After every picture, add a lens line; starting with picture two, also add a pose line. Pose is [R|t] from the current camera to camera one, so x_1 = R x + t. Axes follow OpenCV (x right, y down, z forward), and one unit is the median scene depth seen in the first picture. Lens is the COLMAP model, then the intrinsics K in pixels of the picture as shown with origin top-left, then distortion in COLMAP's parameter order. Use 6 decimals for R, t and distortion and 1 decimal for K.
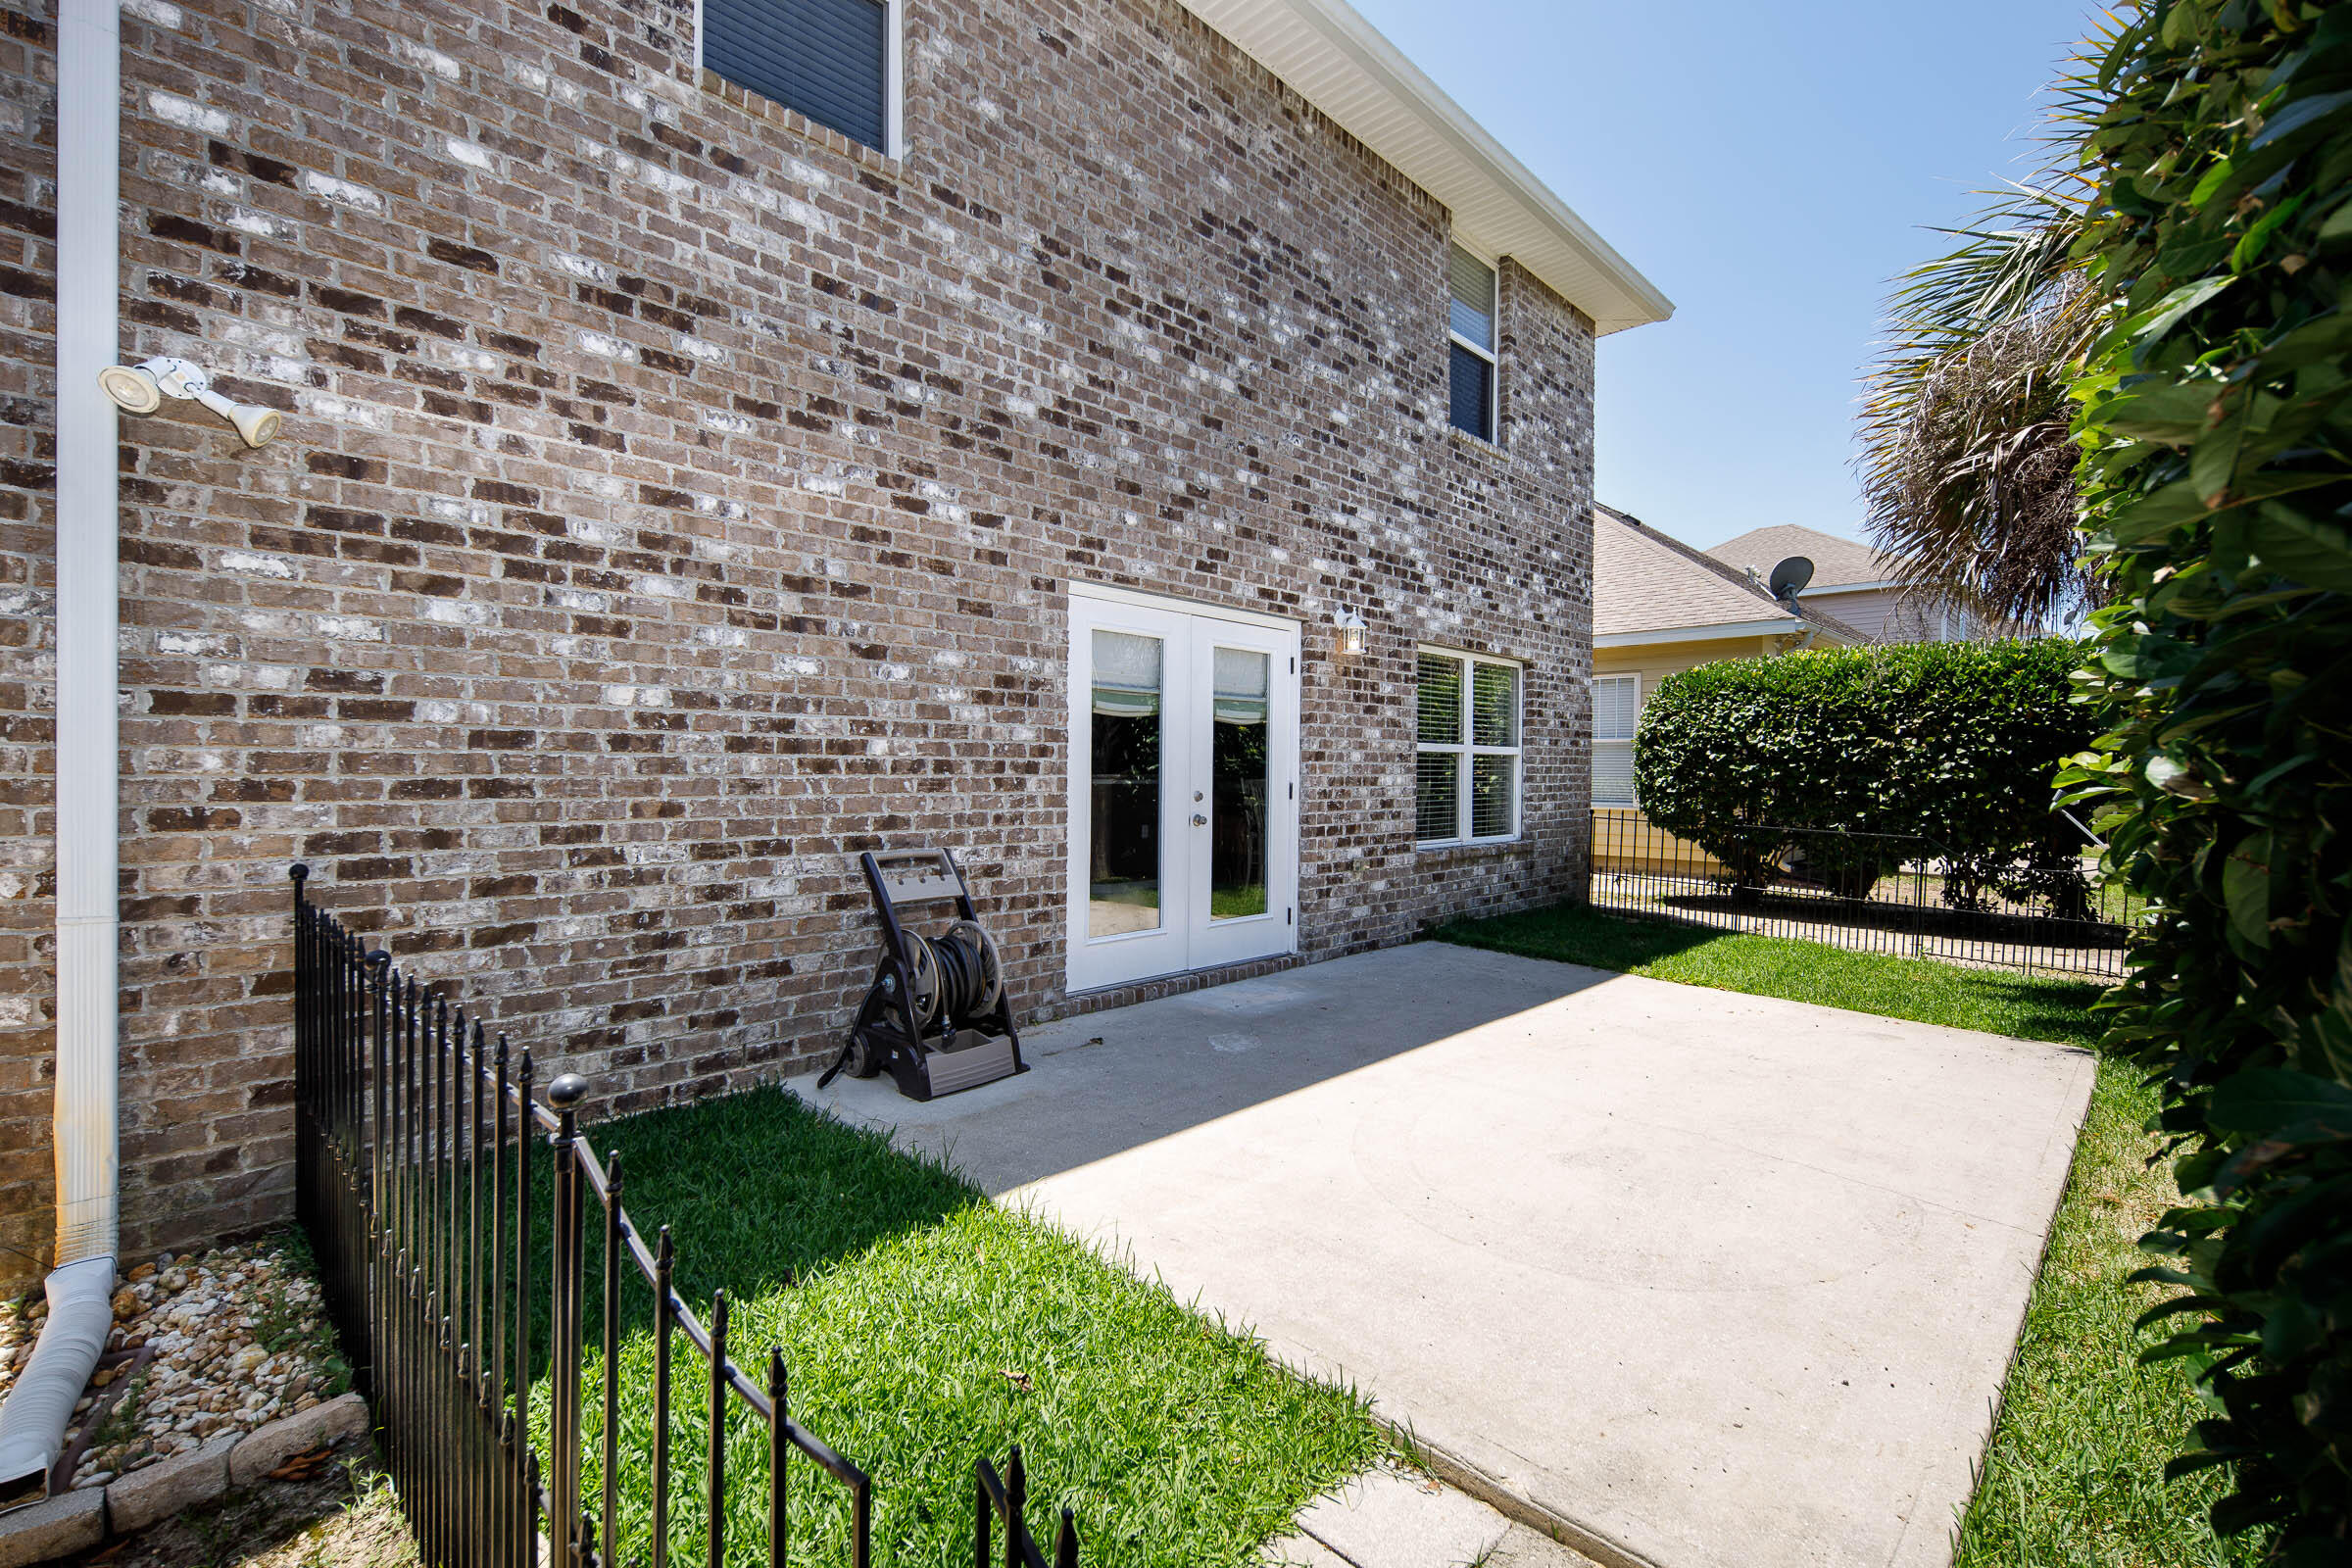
lens RADIAL K [[1044.7, 0, 1165.8], [0, 1044.7, 781.8], [0, 0, 1]] dist [0.009233, -0.001136]
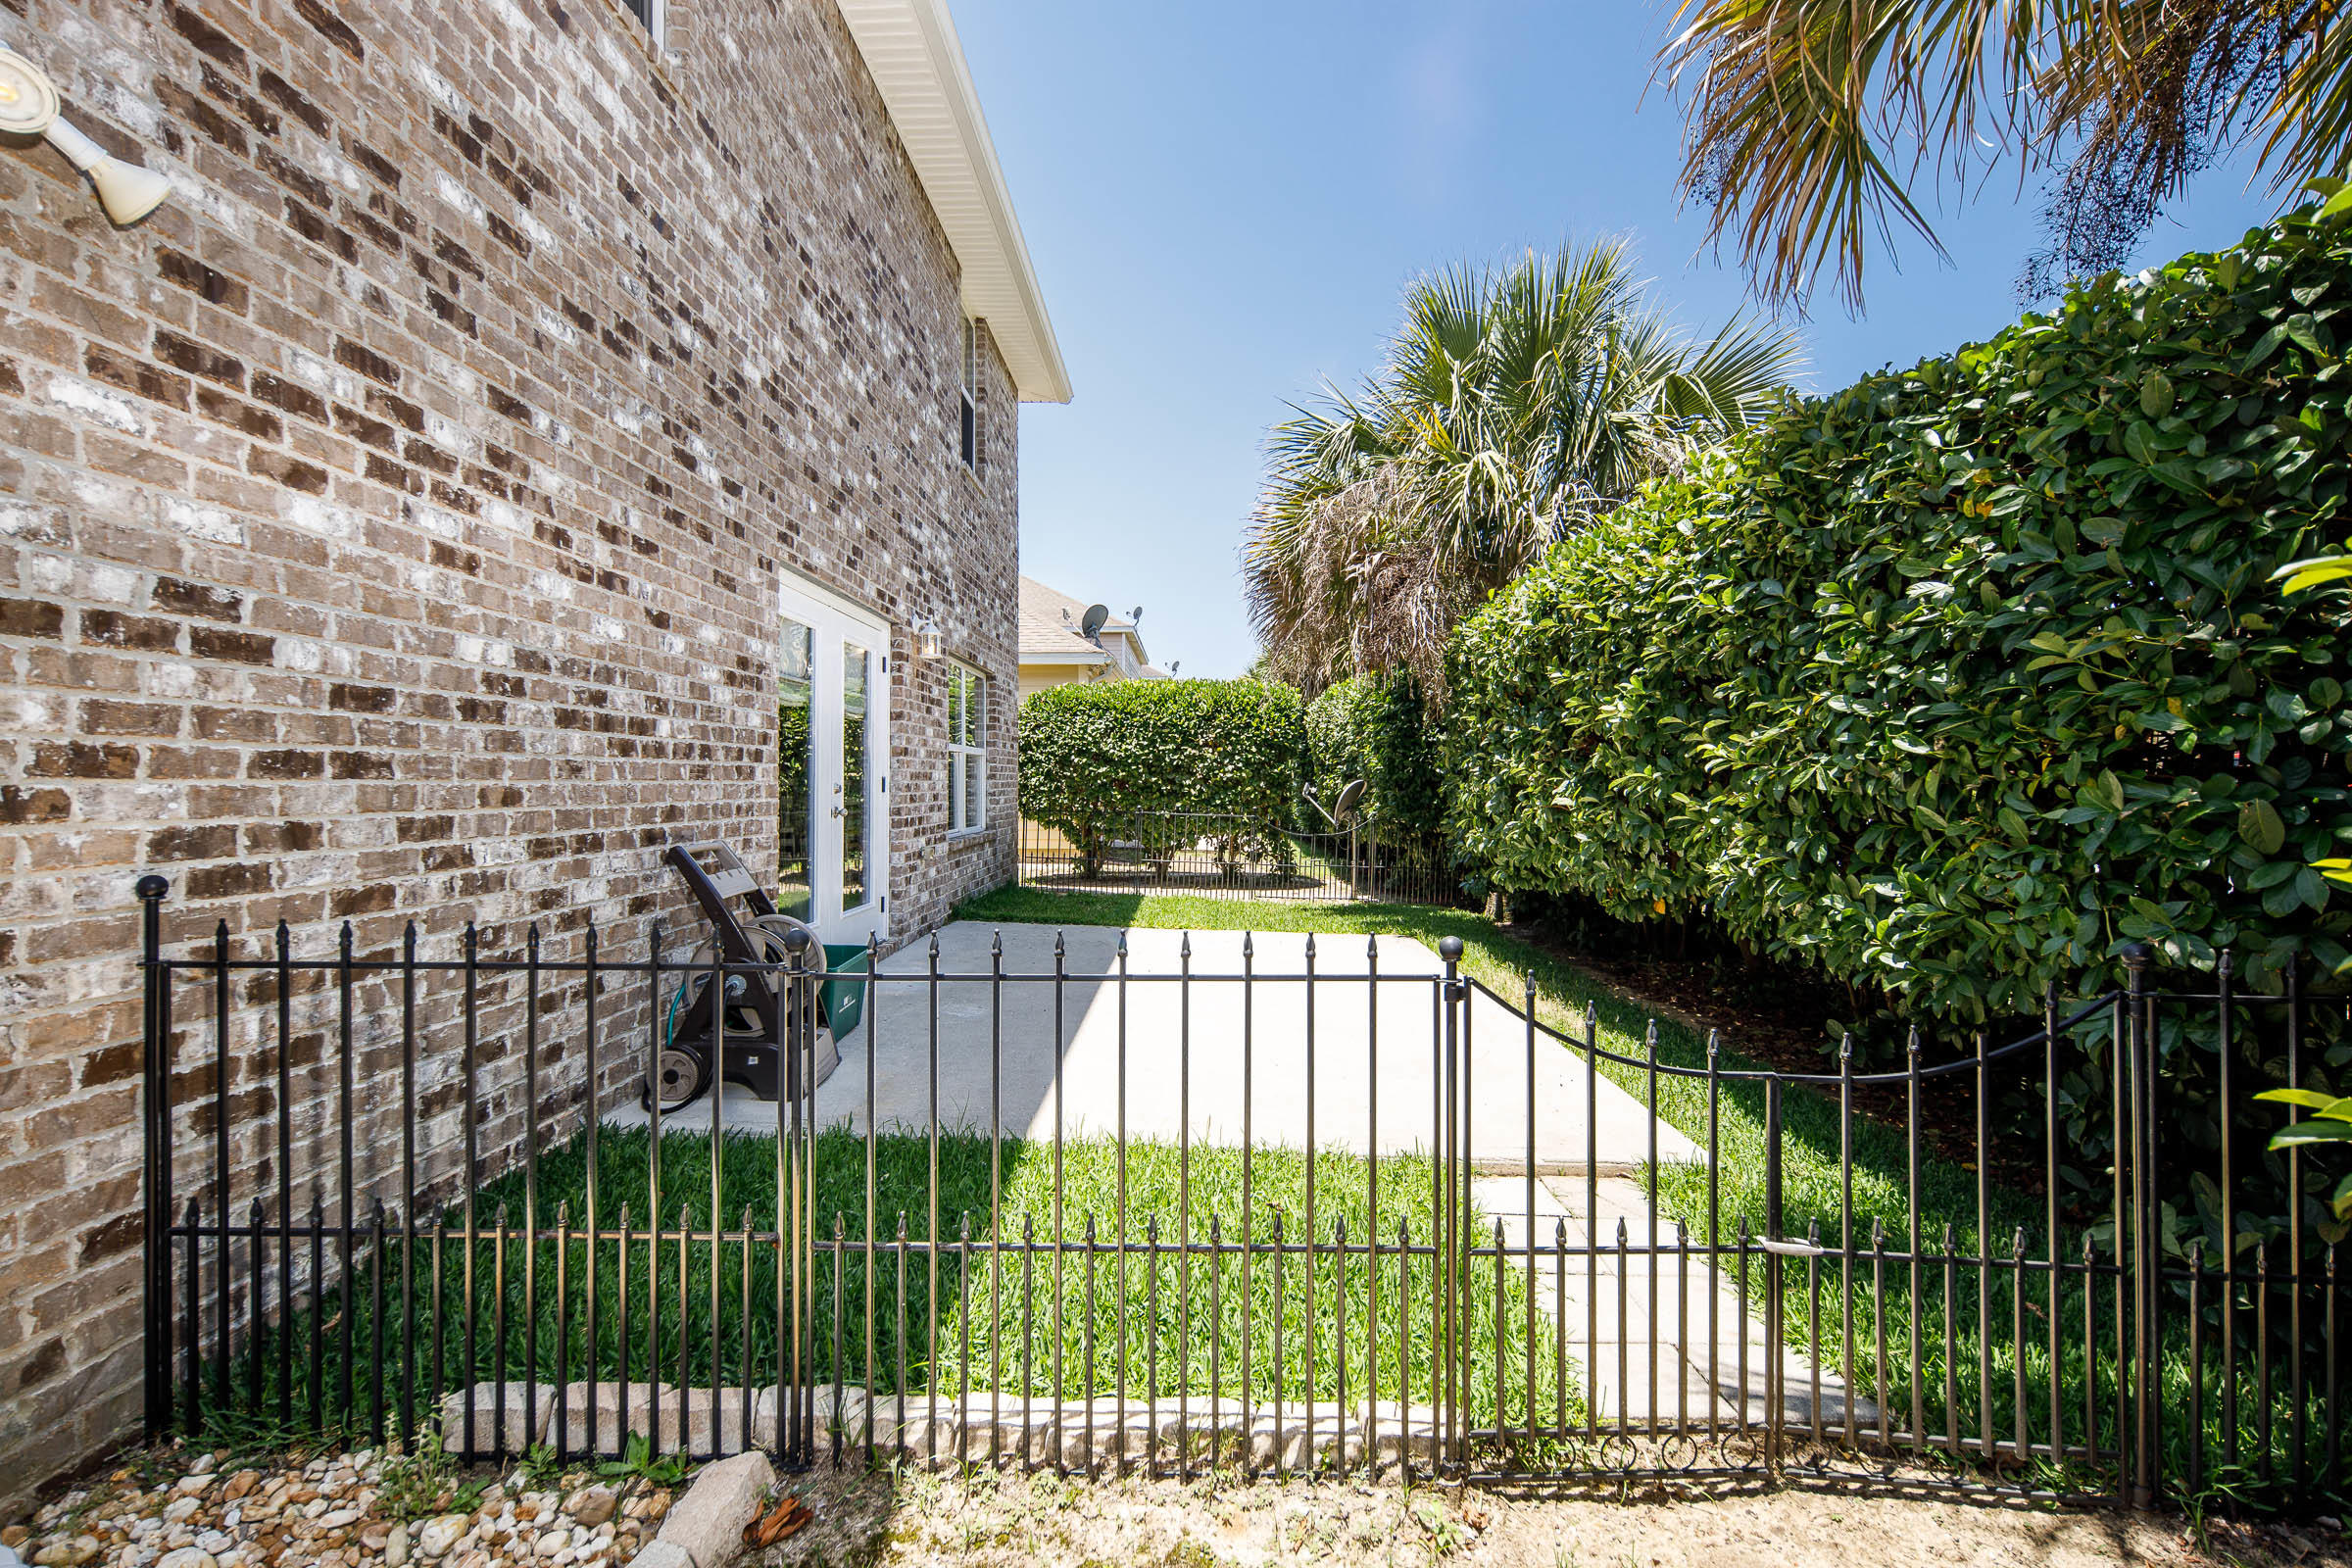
lens RADIAL K [[1044.7, 0, 1161.6], [0, 1044.7, 780.9], [0, 0, 1]] dist [0.009233, -0.001136]
pose [[0.731361, -0.002026, 0.681987, -0.661697], [0.008750, 0.999941, -0.006414, 0.024148], [-0.681934, 0.010658, 0.731336, 0.079549]]
